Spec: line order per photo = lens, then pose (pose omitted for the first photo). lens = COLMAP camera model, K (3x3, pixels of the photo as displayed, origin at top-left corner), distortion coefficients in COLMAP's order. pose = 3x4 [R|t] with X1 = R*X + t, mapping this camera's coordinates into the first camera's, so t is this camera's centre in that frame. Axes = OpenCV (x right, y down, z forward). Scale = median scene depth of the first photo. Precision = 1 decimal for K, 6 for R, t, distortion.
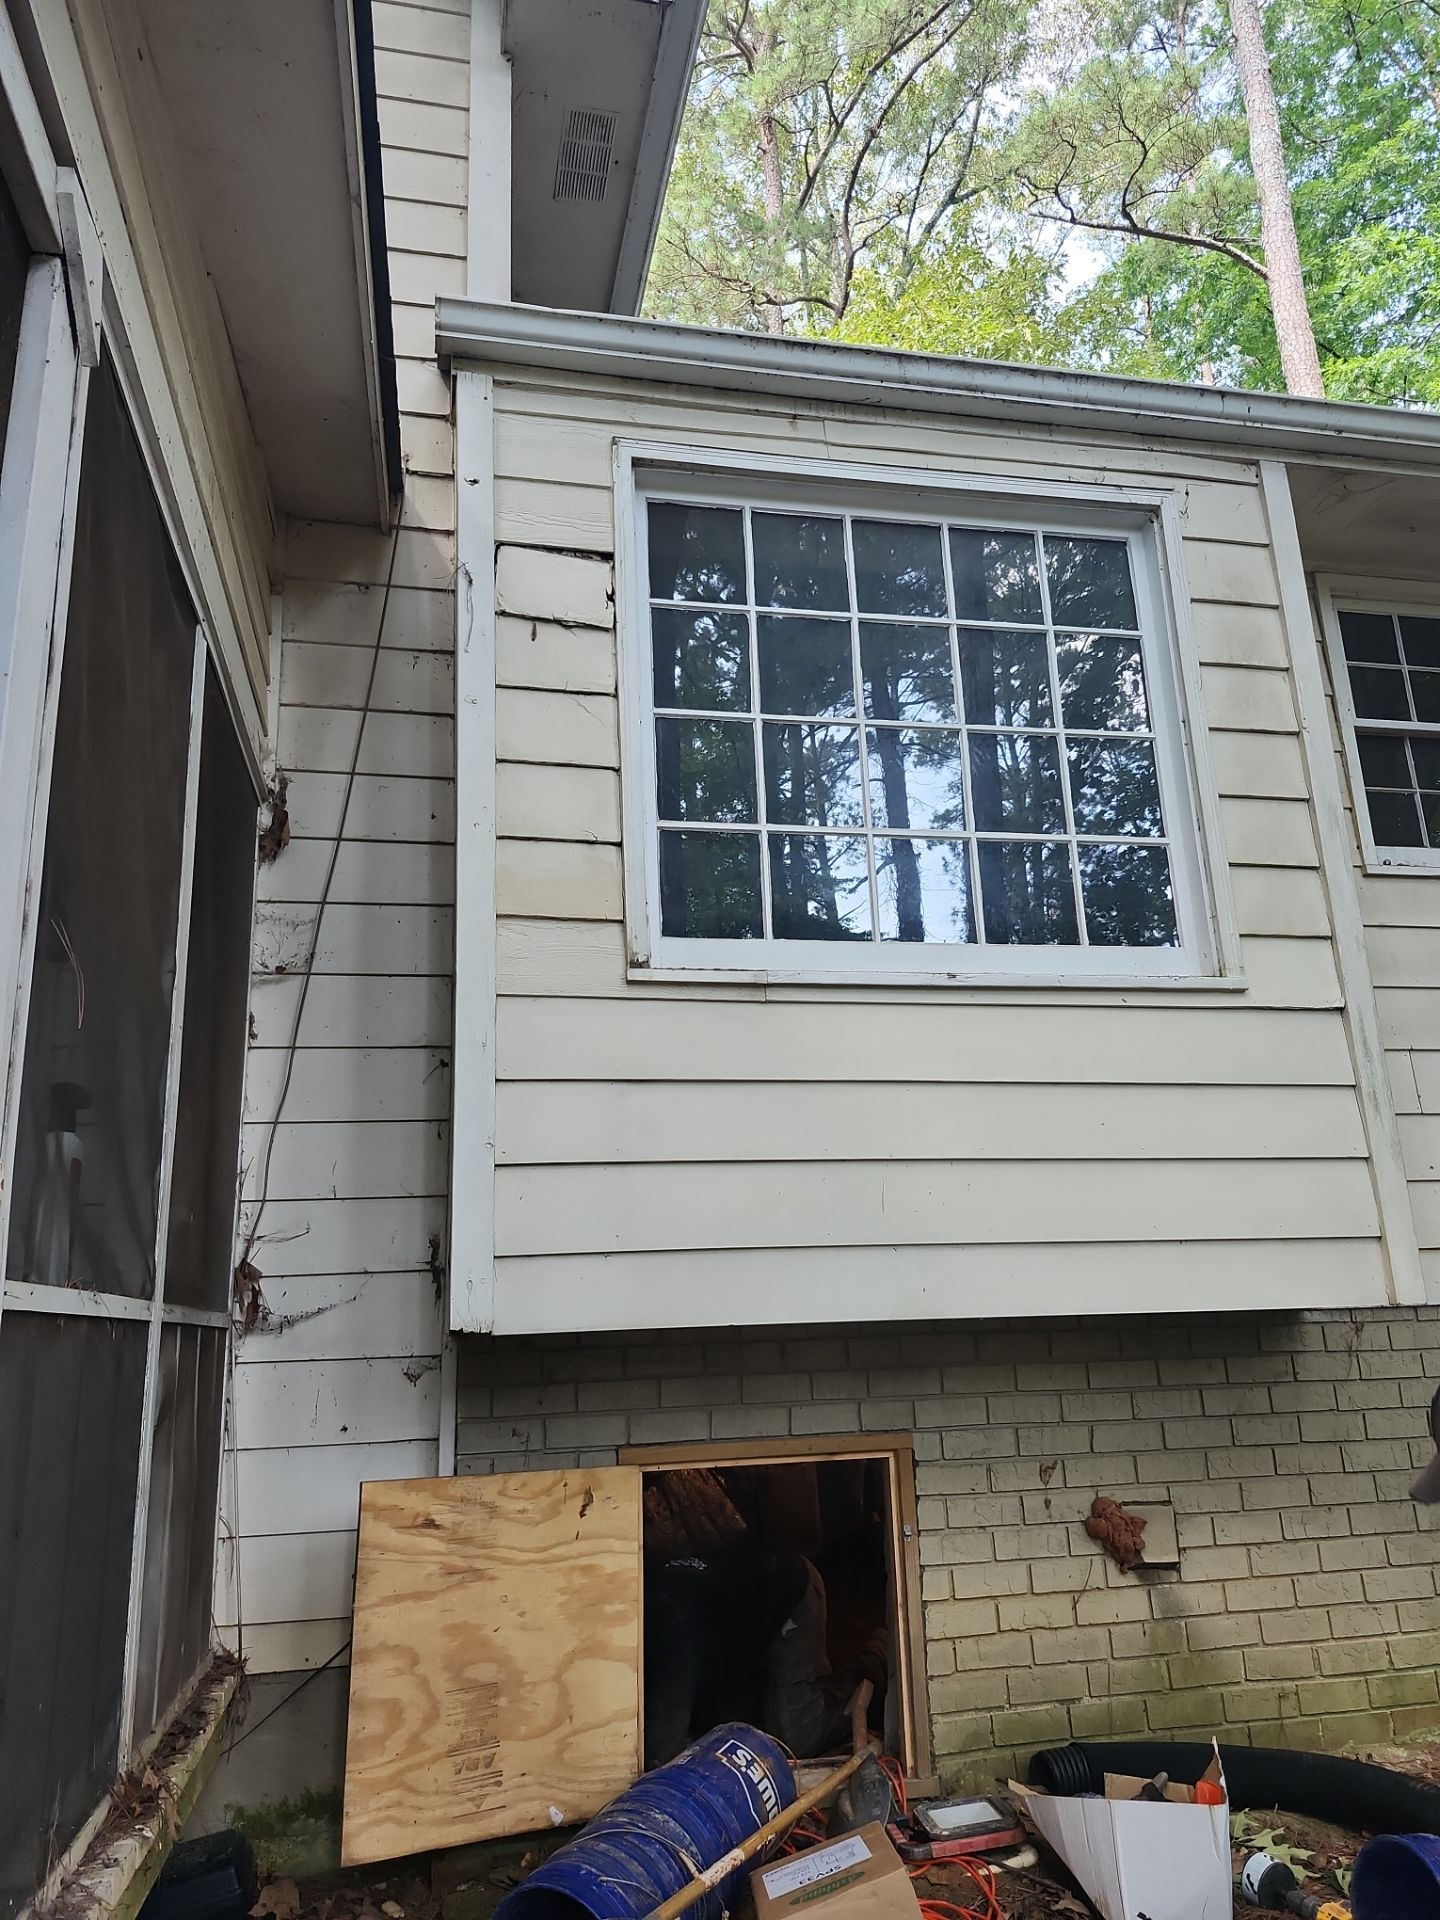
lens RADIAL K [[1324.9, 0, 720.2], [0, 1324.9, 979.1], [0, 0, 1]] dist [0.061664, -0.058961]
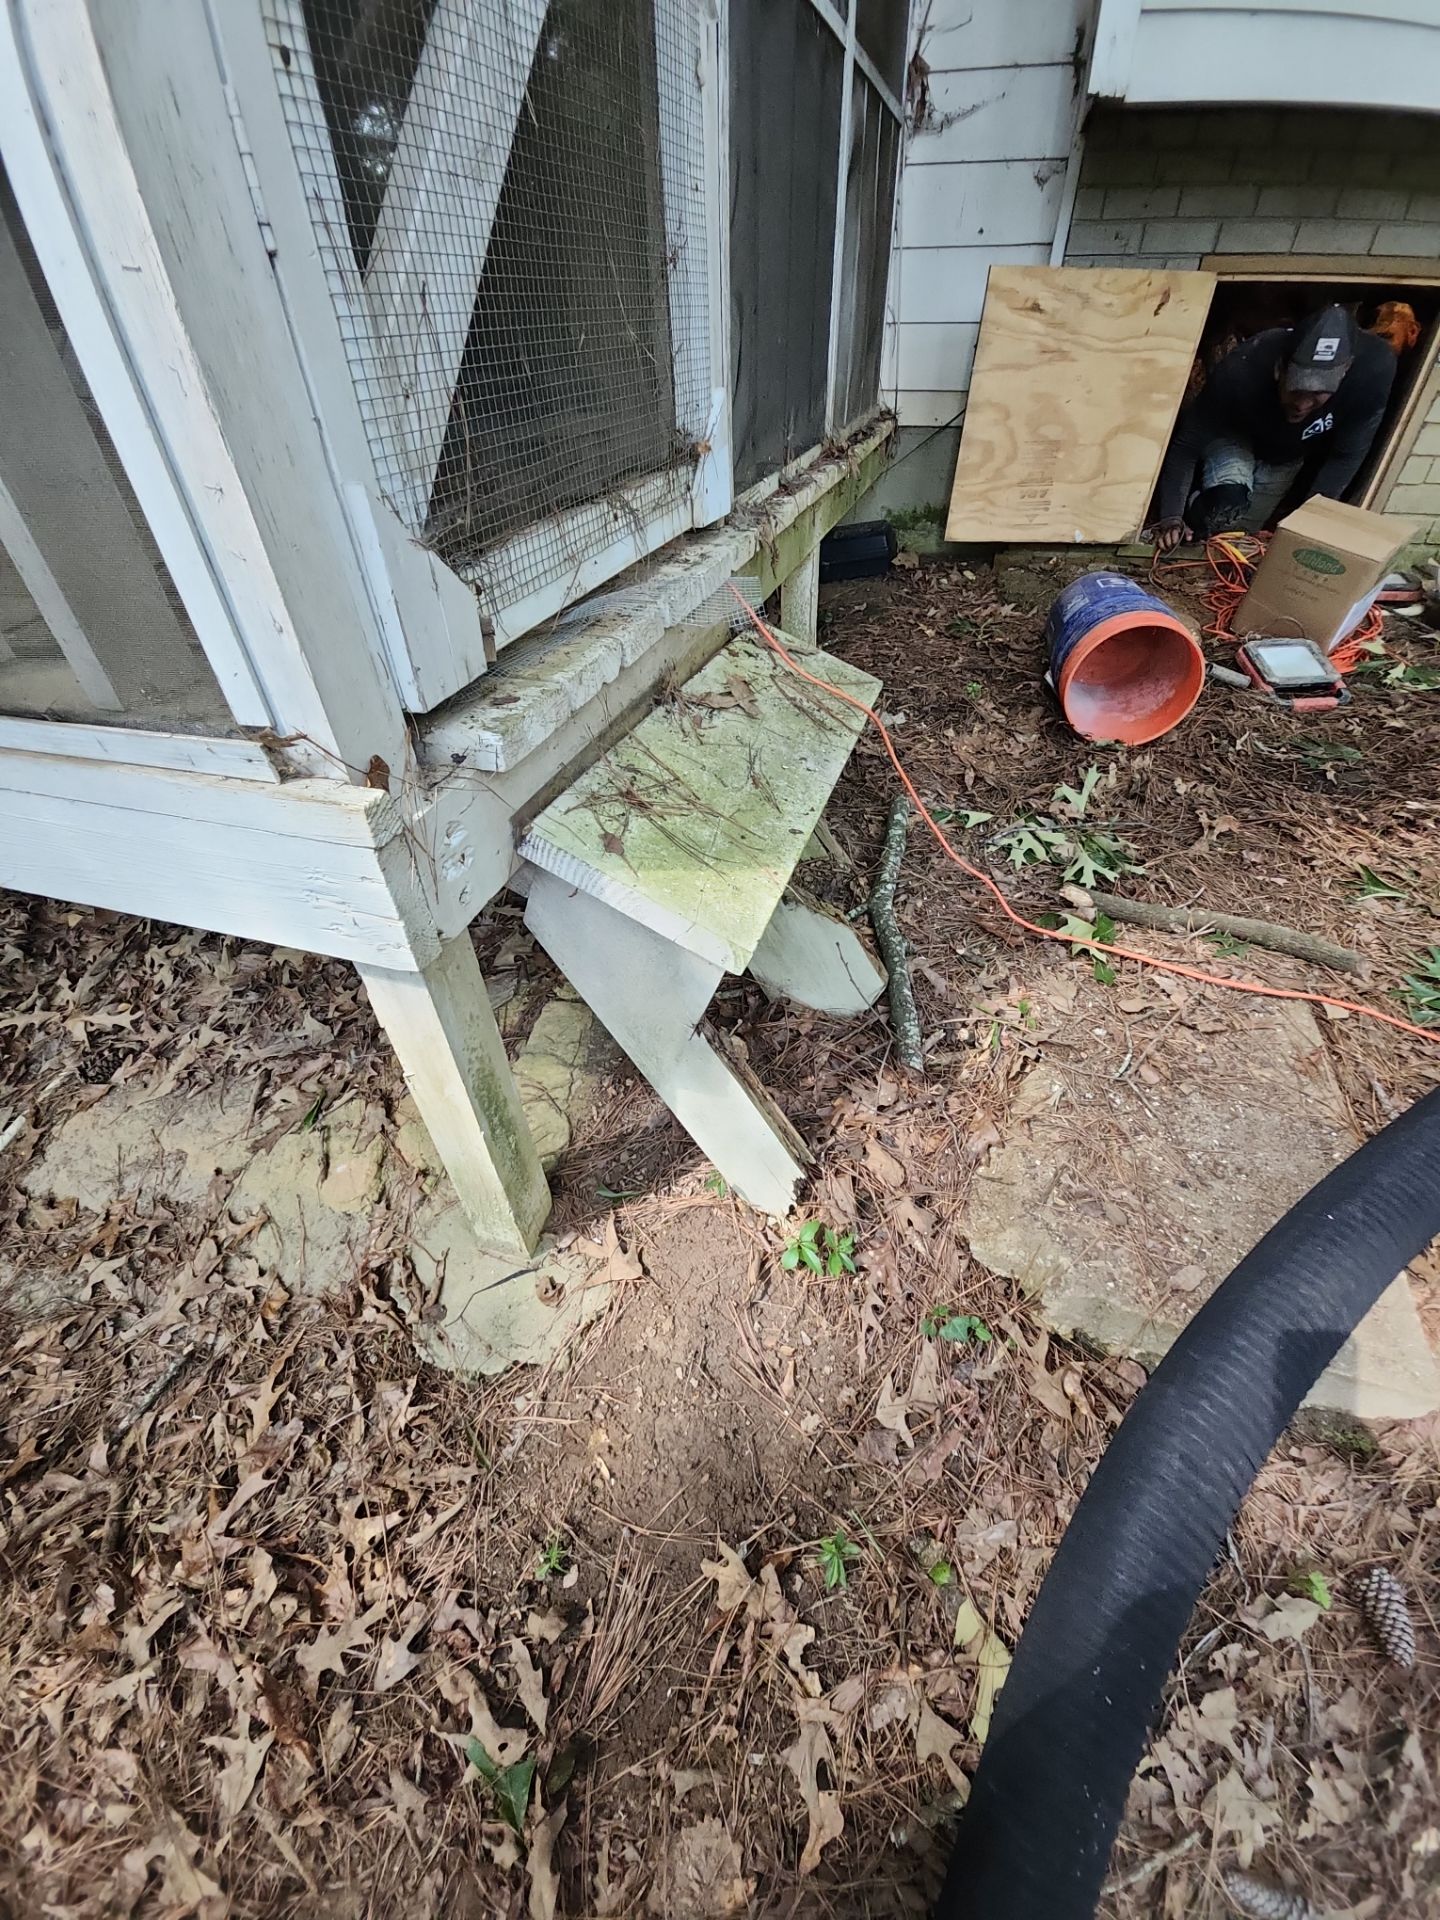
lens RADIAL K [[754.2, 0, 721.1], [0, 754.2, 954.3], [0, 0, 1]] dist [-0.004871, -0.008385]
pose [[0.872911, 0.331886, -0.357600, -0.008787], [0.113037, 0.575445, 0.809991, 0.128809], [0.474604, -0.747472, 0.464797, 0.014743]]
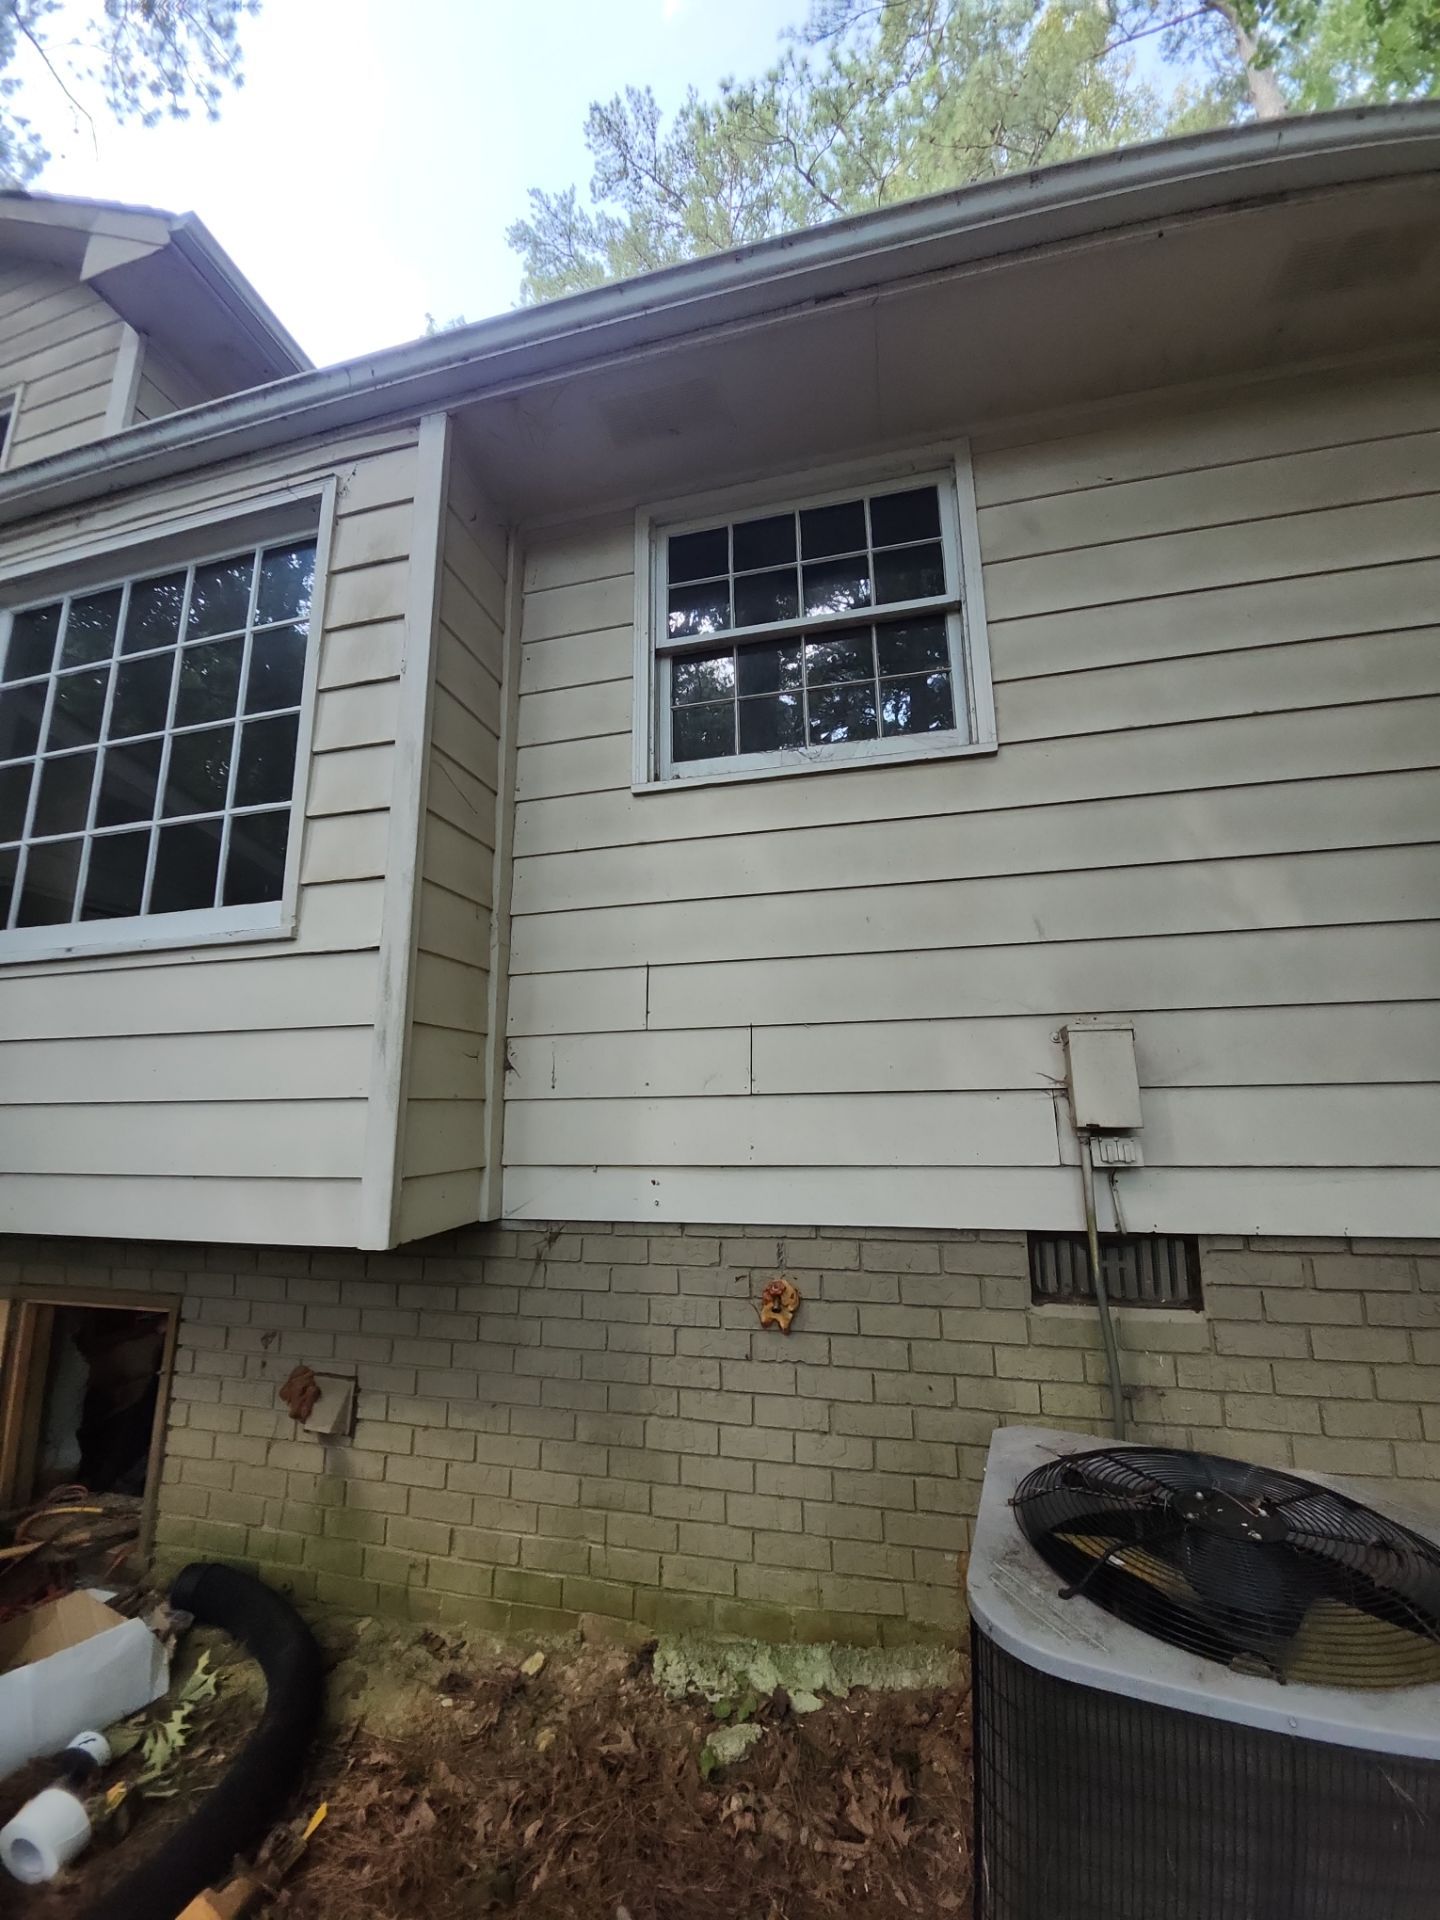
lens RADIAL K [[754.2, 0, 714.3], [0, 754.2, 953.7], [0, 0, 1]] dist [-0.004871, -0.008385]
pose [[0.898900, -0.062788, -0.433631, 0.915023], [0.097880, 0.993444, 0.059055, 0.018063], [0.427081, -0.095528, 0.899153, 0.583913]]
